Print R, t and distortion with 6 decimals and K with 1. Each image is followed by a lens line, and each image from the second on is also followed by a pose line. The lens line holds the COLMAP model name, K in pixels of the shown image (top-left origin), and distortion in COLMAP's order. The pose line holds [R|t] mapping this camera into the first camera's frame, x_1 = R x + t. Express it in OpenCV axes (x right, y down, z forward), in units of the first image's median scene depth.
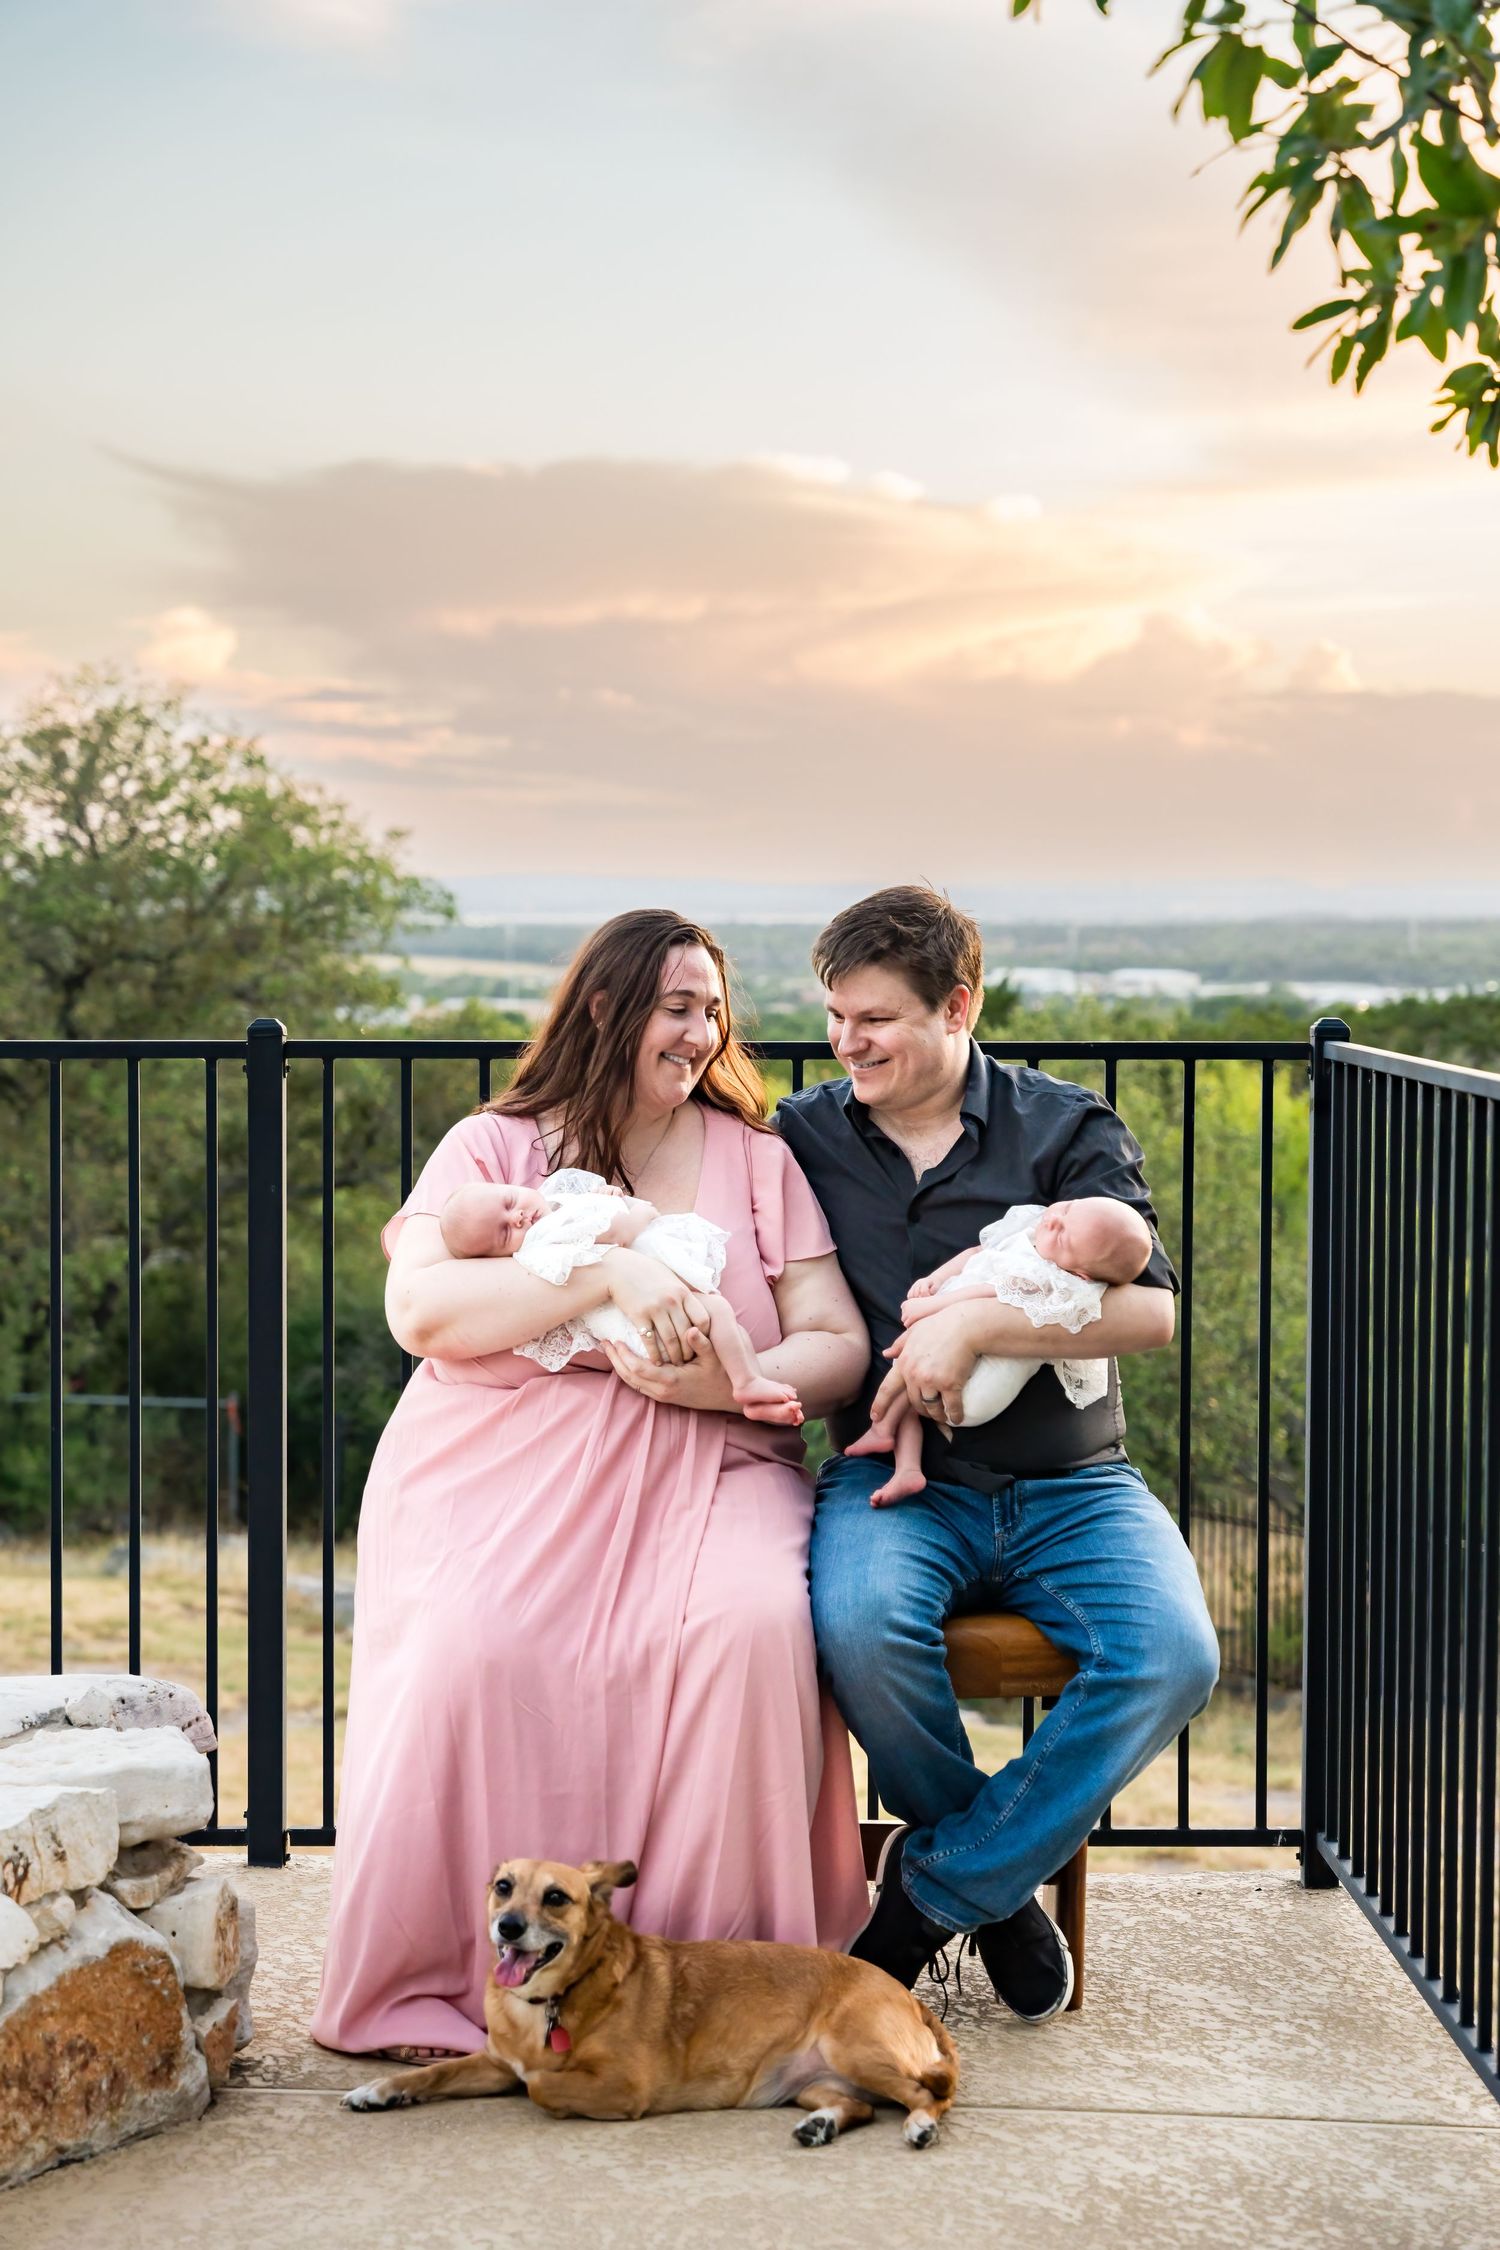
lens RADIAL K [[4701.4, 0, 750.0], [0, 4701.4, 1125.0], [0, 0, 1]] dist [0.007634, 0.221183]
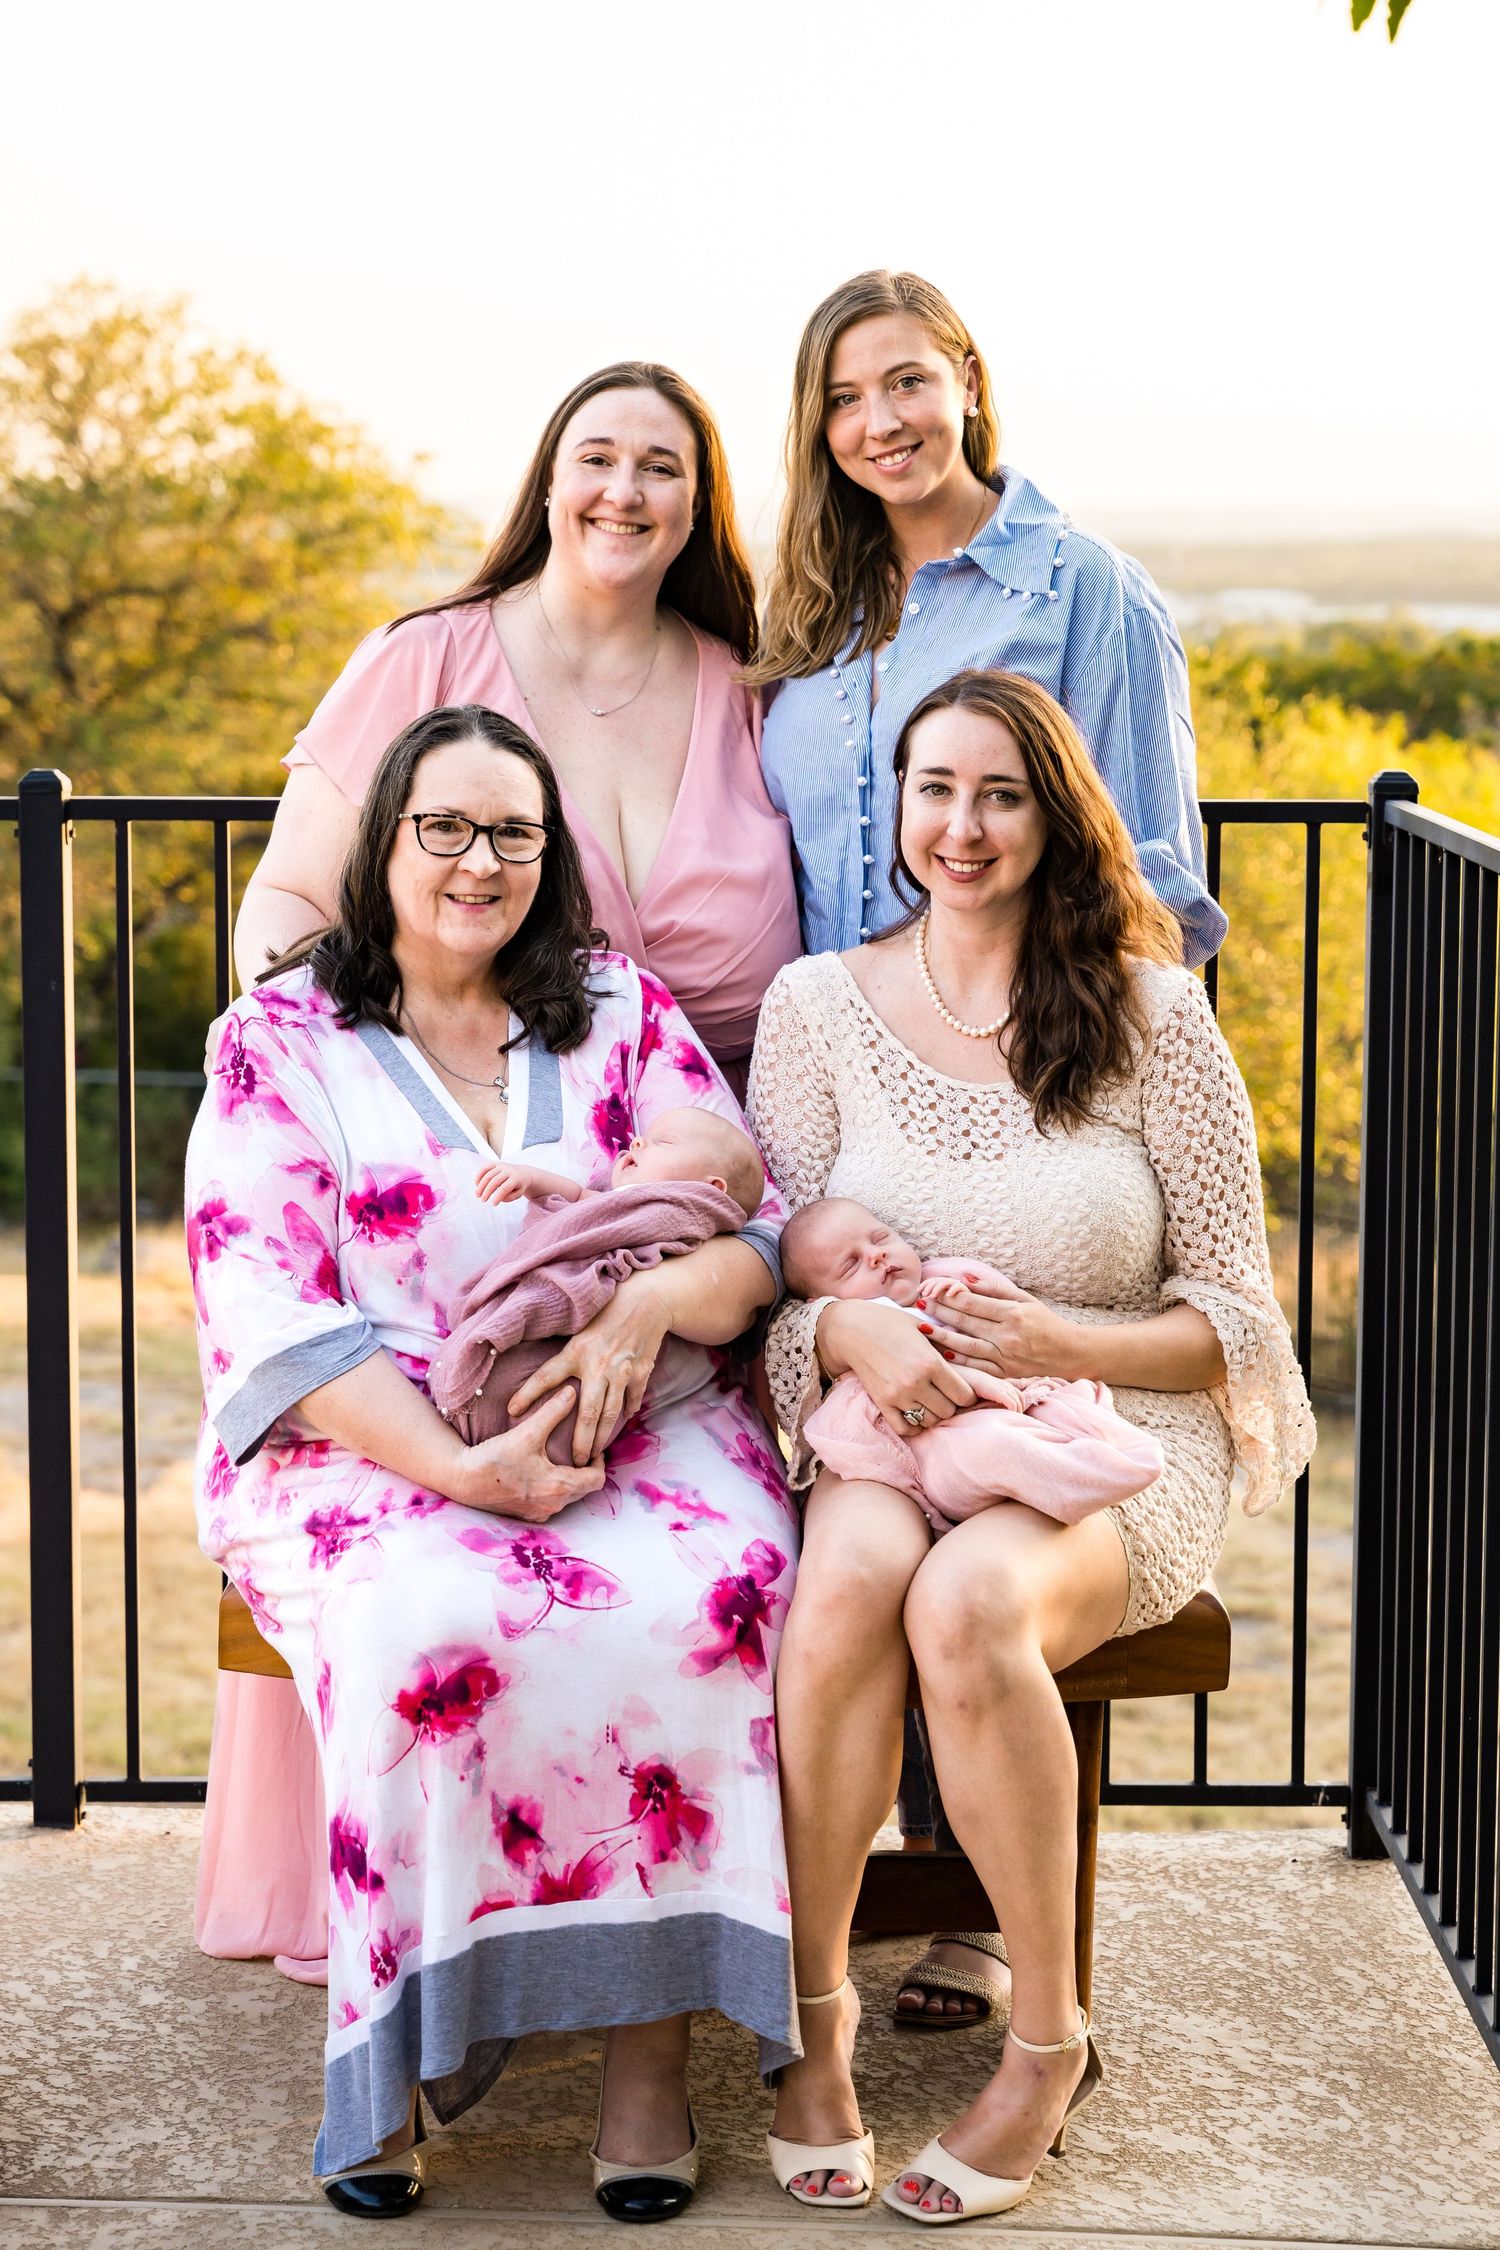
lens RADIAL K [[4900.1, 0, 788.3], [0, 4900.1, 1119.0], [0, 0, 1]] dist [0.030914, 0.158174]
pose [[0.999921, 0.001981, -0.012440, 0.033304], [-0.001024, 0.997071, 0.076476, -0.027929], [0.012555, -0.076457, 0.996994, 0.182063]]
